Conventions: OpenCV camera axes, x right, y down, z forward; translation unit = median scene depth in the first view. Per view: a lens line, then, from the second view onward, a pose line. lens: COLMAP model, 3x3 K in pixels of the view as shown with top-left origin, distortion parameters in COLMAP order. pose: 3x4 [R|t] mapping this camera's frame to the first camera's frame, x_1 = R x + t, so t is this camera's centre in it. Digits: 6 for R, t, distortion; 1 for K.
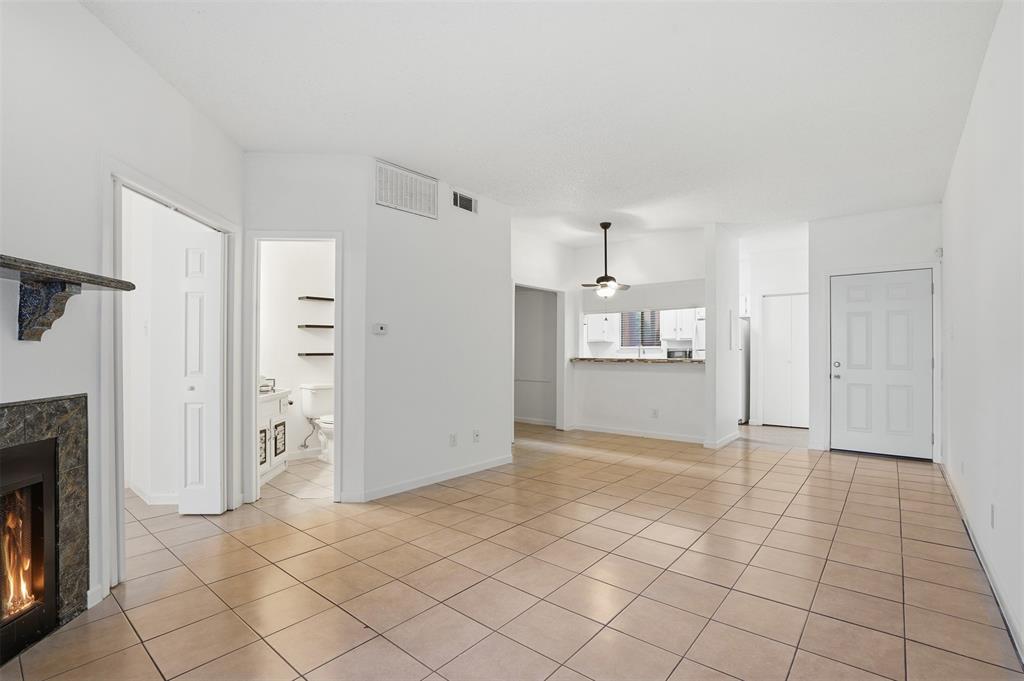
lens RADIAL K [[480.6, 0, 504.2], [0, 480.6, 349.4], [0, 0, 1]] dist [-0.059885, 0.023737]
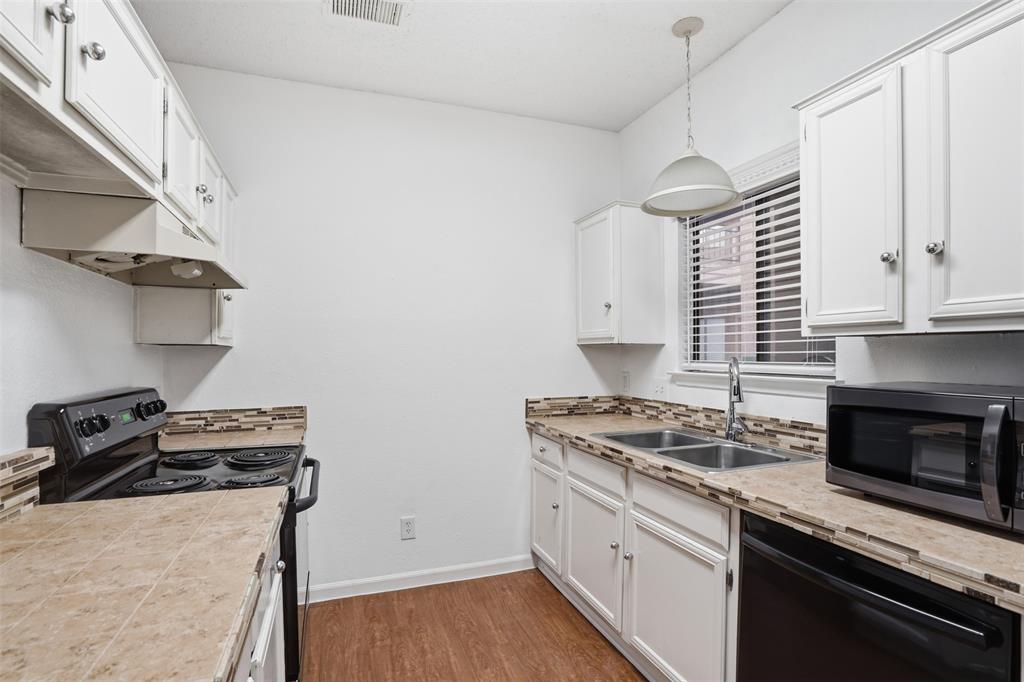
lens RADIAL K [[480.6, 0, 504.2], [0, 480.6, 349.9], [0, 0, 1]] dist [-0.059885, 0.023737]
pose [[0.862703, -0.003066, -0.505702, 0.572133], [0.002388, 0.999995, -0.001989, -0.023517], [0.505706, 0.000508, 0.862706, 1.418858]]
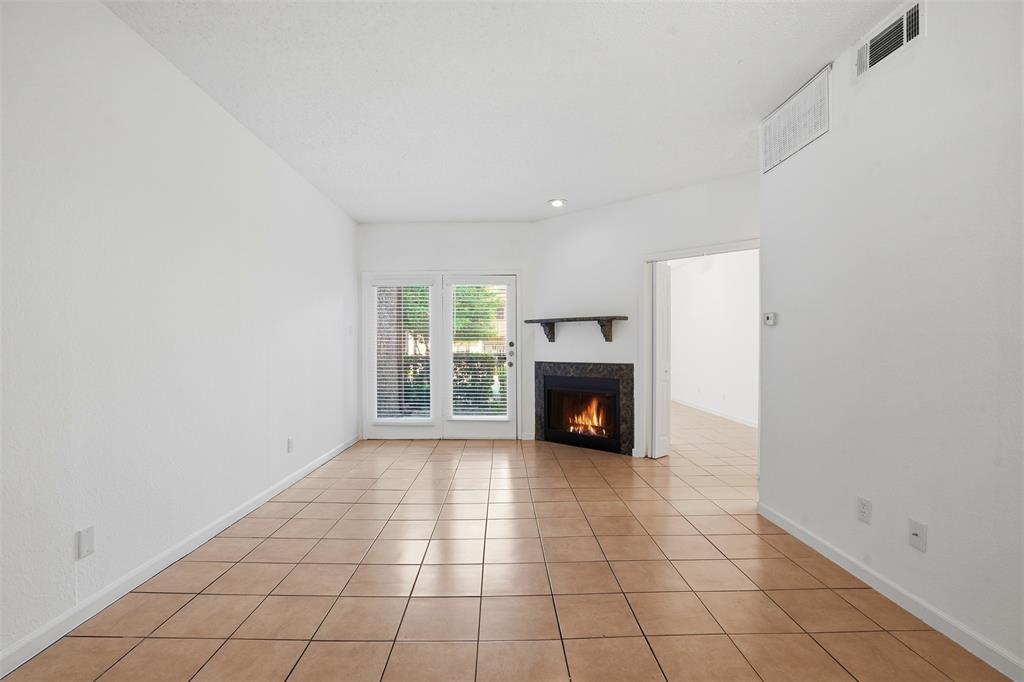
lens RADIAL K [[480.6, 0, 504.2], [0, 480.6, 349.9], [0, 0, 1]] dist [-0.059885, 0.023737]
pose [[-0.760280, 0.009696, -0.649523, 0.498548], [0.005414, 0.999948, 0.008589, 0.001217], [0.649573, 0.003014, -0.760293, 1.047861]]
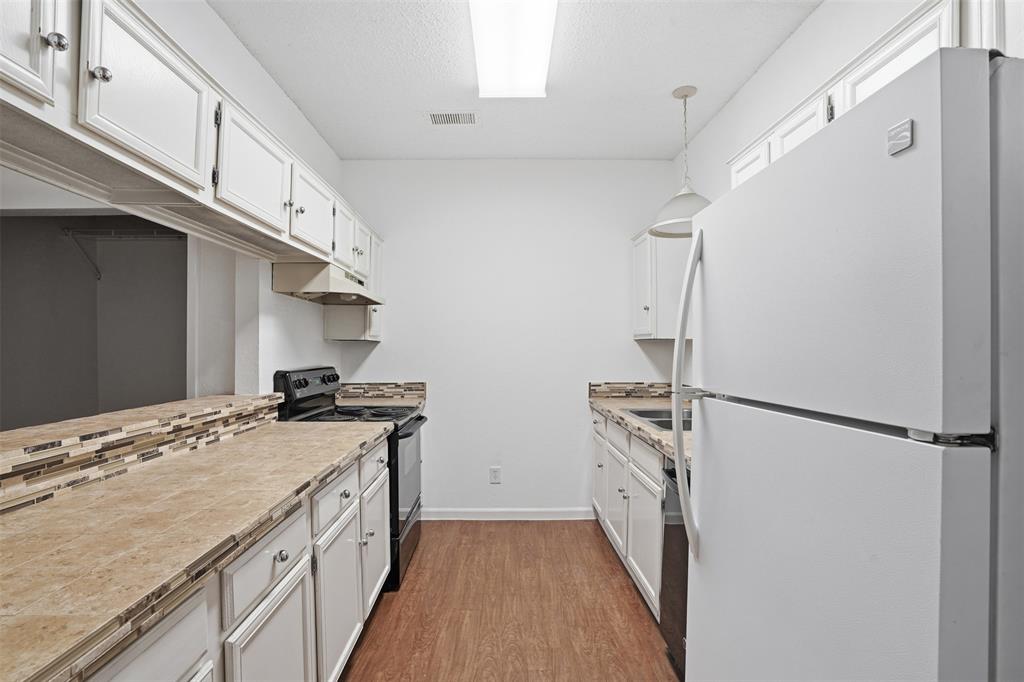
lens RADIAL K [[478.9, 0, 508.4], [0, 478.9, 333.4], [0, 0, 1]] dist [-0.058832, 0.023164]
pose [[0.656164, -0.019768, -0.754359, 0.776864], [0.000324, 0.999664, -0.025915, -0.021825], [0.754618, 0.016760, 0.655950, 1.359703]]
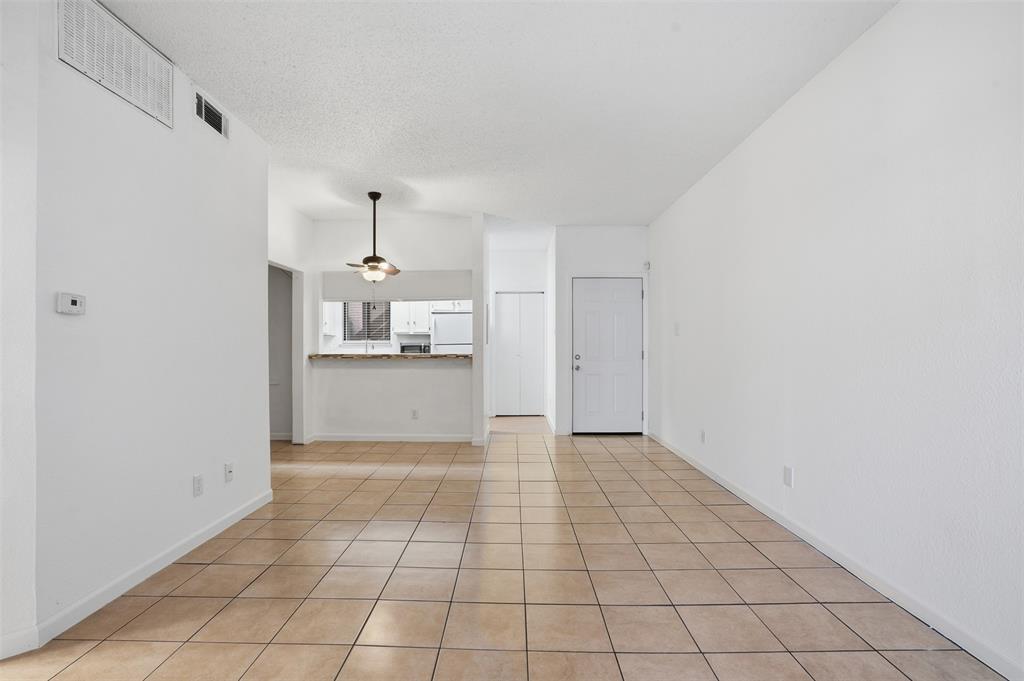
lens RADIAL K [[480.6, 0, 504.2], [0, 480.6, 349.4], [0, 0, 1]] dist [-0.059885, 0.023737]
pose [[0.776579, -0.006928, 0.629982, -0.166170], [0.000098, 0.999941, 0.010876, 0.001375], [-0.630020, -0.008385, 0.776534, 0.242819]]
